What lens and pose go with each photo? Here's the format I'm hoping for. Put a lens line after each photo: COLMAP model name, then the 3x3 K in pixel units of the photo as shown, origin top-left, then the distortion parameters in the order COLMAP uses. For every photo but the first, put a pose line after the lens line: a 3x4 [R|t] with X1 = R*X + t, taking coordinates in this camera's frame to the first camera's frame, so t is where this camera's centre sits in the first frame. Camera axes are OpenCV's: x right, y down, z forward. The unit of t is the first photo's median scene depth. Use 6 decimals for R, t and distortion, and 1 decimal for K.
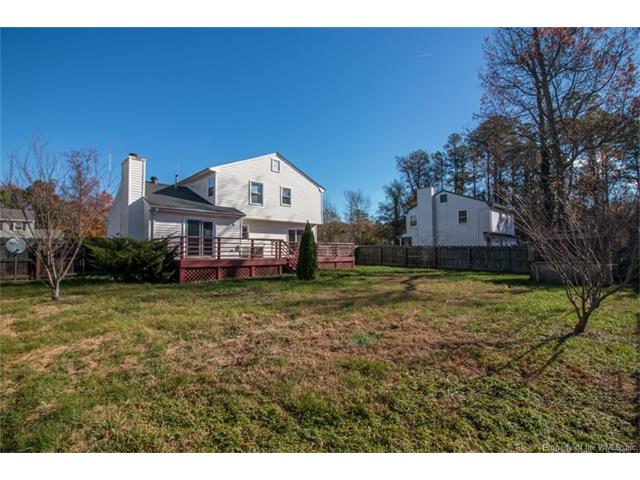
lens RADIAL K [[298.7, 0, 320.0], [0, 298.7, 240.0], [0, 0, 1]] dist [-0.013969, -0.000111]
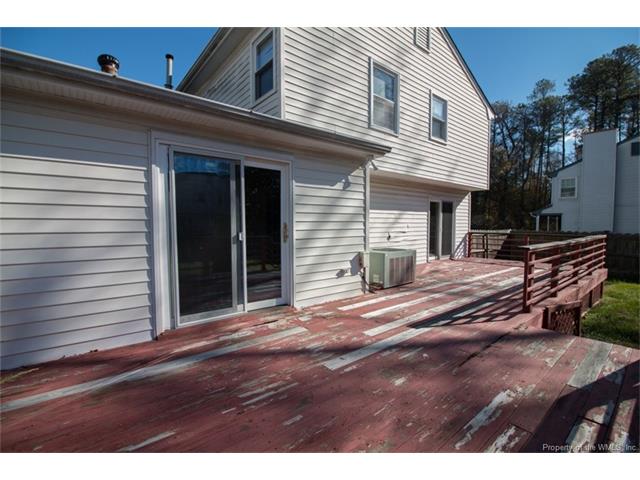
lens RADIAL K [[298.7, 0, 320.0], [0, 298.7, 240.0], [0, 0, 1]] dist [-0.013969, -0.000111]
pose [[0.994577, 0.014095, -0.103044, -0.235039], [-0.004527, 0.995702, 0.092505, -0.019953], [0.103905, -0.091536, 0.990366, 0.585356]]
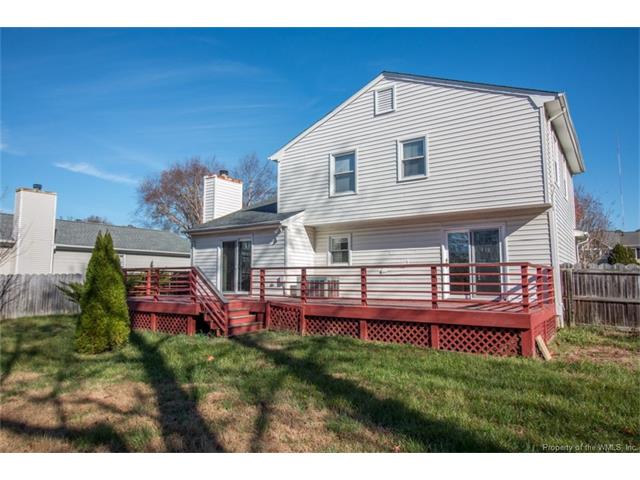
lens RADIAL K [[424.5, 0, 320.0], [0, 424.5, 240.0], [0, 0, 1]] dist [-0.001930, -0.000109]
pose [[0.190283, -0.104871, -0.976112, 0.441604], [0.024465, 0.994476, -0.102075, 0.026413], [0.981424, -0.004457, 0.191797, 0.777073]]
